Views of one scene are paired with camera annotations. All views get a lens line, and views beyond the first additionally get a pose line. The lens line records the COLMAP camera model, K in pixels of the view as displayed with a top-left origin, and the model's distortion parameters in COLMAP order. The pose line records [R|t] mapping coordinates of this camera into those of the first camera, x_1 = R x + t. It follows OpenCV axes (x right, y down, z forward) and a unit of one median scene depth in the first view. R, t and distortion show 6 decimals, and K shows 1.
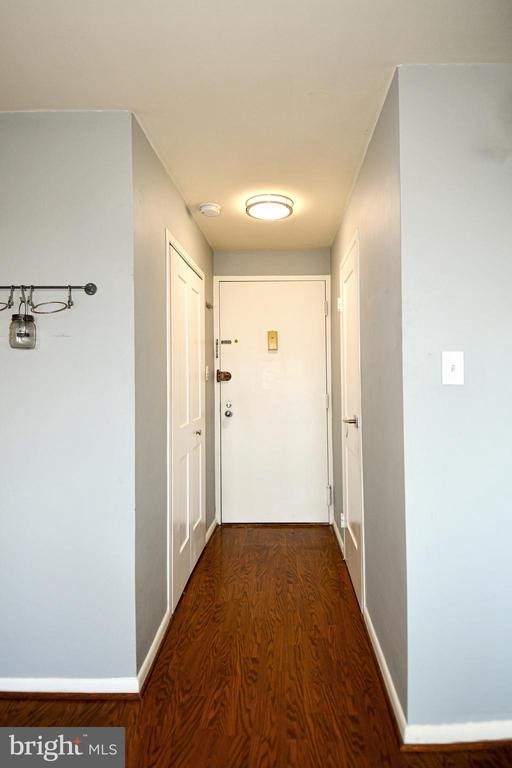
lens RADIAL K [[417.6, 0, 251.9], [0, 417.6, 437.0], [0, 0, 1]] dist [0.000432, -0.000208]
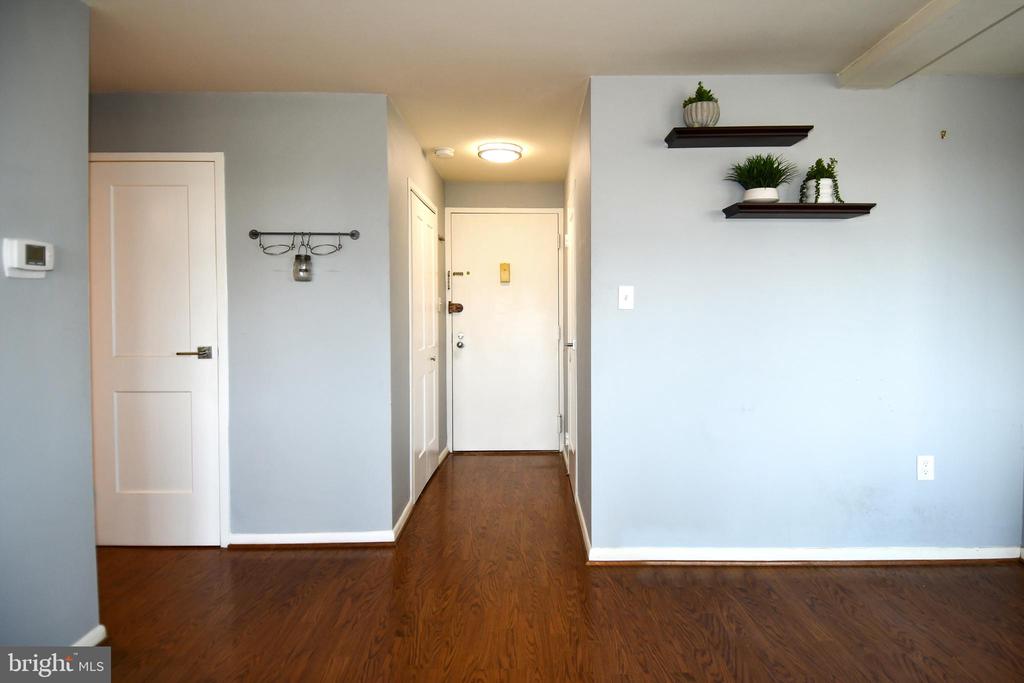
lens RADIAL K [[556.8, 0, 512.0], [0, 556.8, 341.5], [0, 0, 1]] dist [0.000432, -0.000208]
pose [[0.998955, 0.001749, 0.045667, 0.008281], [0.002623, 0.995426, -0.095503, 0.078349], [-0.045625, 0.095523, 0.994381, -0.405162]]
